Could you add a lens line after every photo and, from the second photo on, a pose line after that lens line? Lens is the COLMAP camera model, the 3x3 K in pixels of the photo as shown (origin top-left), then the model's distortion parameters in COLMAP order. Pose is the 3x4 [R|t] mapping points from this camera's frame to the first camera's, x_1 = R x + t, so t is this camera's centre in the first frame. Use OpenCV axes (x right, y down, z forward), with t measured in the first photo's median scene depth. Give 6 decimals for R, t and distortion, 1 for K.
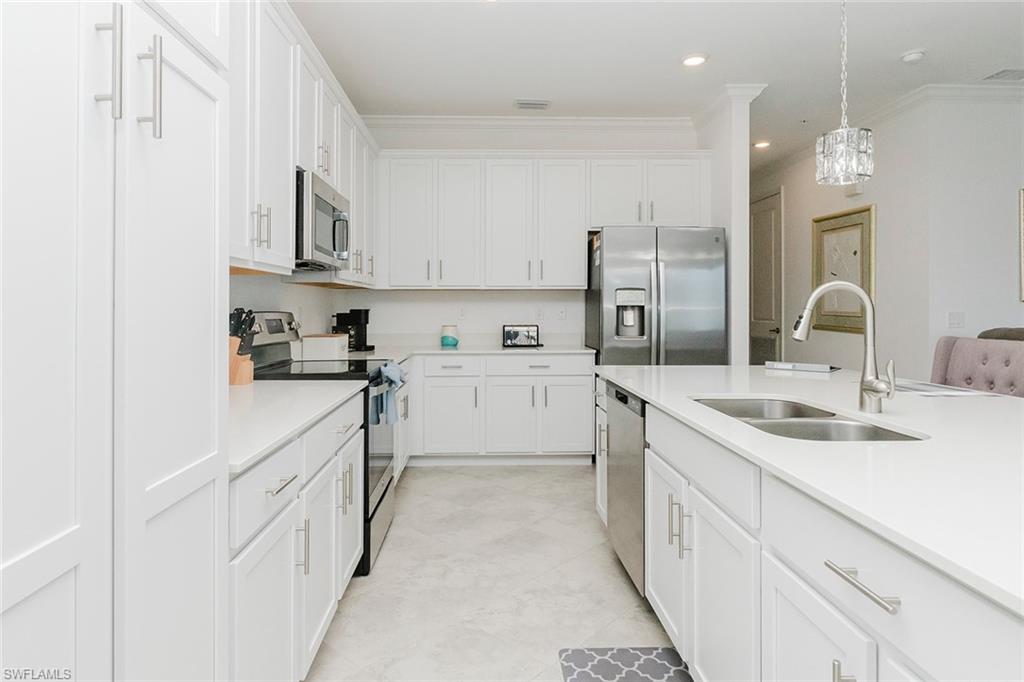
lens RADIAL K [[576.6, 0, 506.4], [0, 576.6, 310.6], [0, 0, 1]] dist [0.004953, 0.000731]
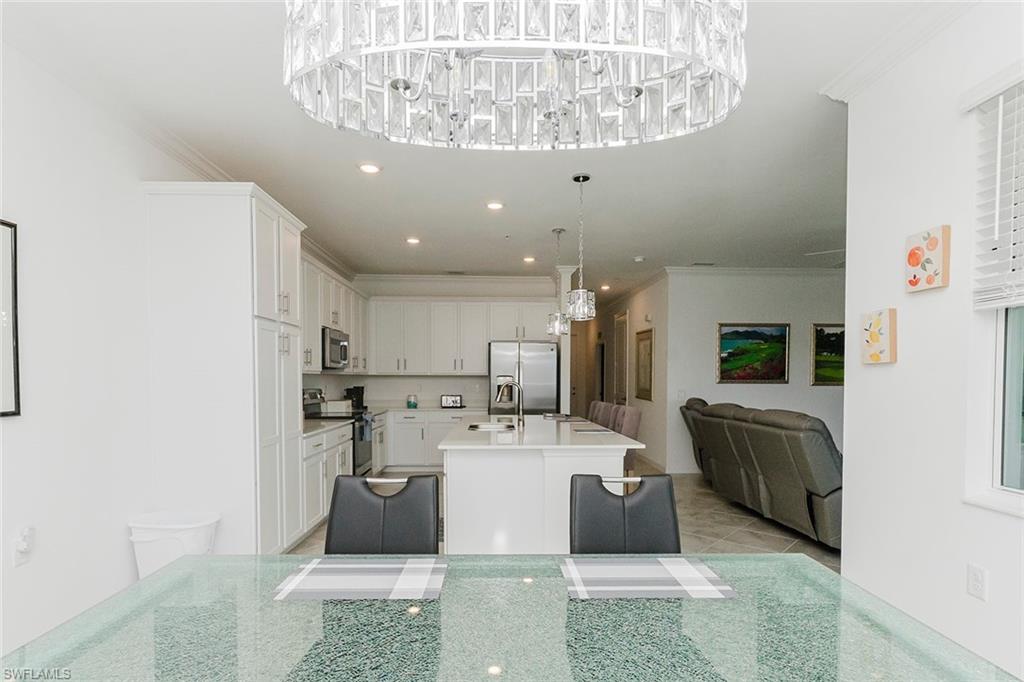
lens RADIAL K [[471.5, 0, 510.4], [0, 471.5, 398.0], [0, 0, 1]] dist [-0.001733, -0.000006]
pose [[0.999887, 0.003147, 0.014713, 0.232710], [-0.003617, 0.999482, 0.031992, -0.017237], [-0.014604, -0.032042, 0.999380, -0.580524]]
